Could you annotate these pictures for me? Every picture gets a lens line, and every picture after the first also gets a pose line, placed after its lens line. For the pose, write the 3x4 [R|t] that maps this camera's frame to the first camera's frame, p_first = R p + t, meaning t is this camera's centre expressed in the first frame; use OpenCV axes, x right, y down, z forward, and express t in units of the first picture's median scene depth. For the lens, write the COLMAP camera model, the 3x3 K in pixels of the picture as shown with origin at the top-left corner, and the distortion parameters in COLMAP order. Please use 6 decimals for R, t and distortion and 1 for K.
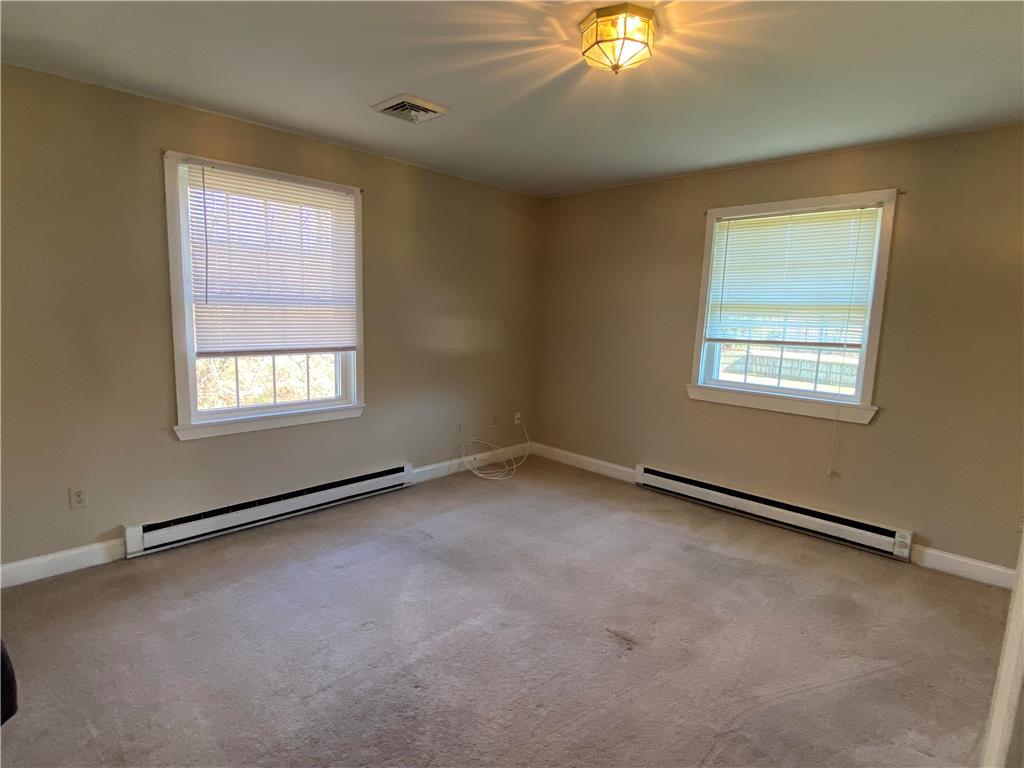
lens RADIAL K [[551.4, 0, 512.0], [0, 551.4, 383.1], [0, 0, 1]] dist [0.006507, -0.000846]
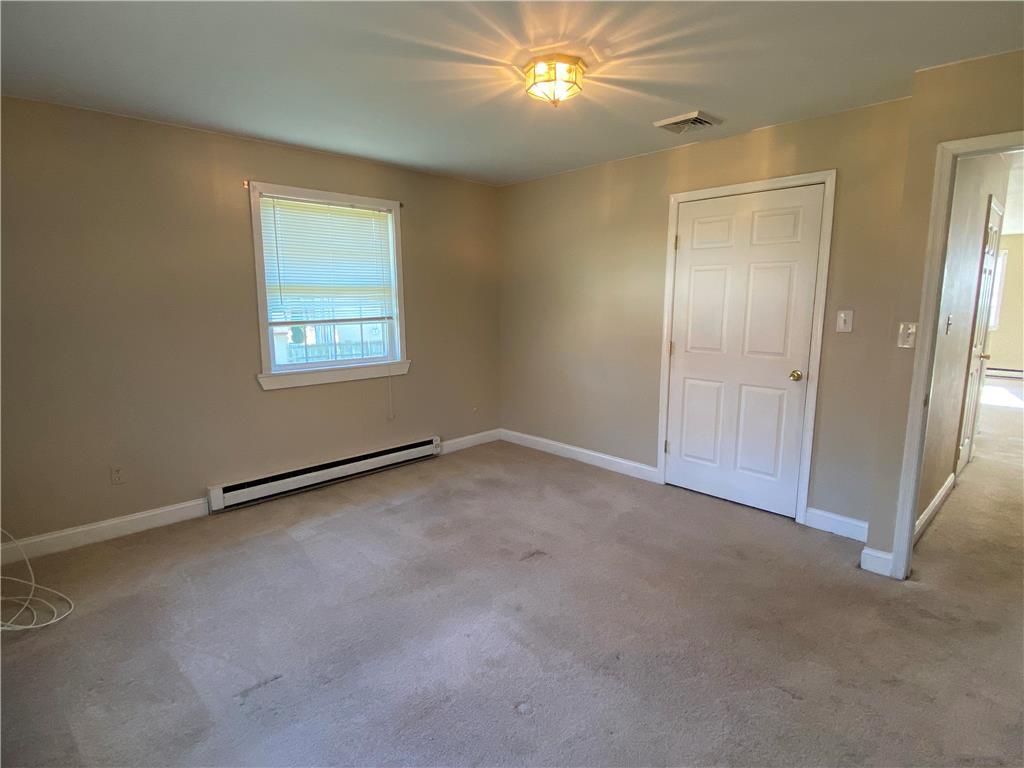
lens RADIAL K [[551.4, 0, 516.0], [0, 551.4, 389.6], [0, 0, 1]] dist [0.006507, -0.000846]
pose [[-0.004663, -0.198760, 0.980037, -0.651189], [0.138625, 0.970457, 0.197477, -0.109589], [-0.990334, 0.136779, 0.023027, 0.639230]]
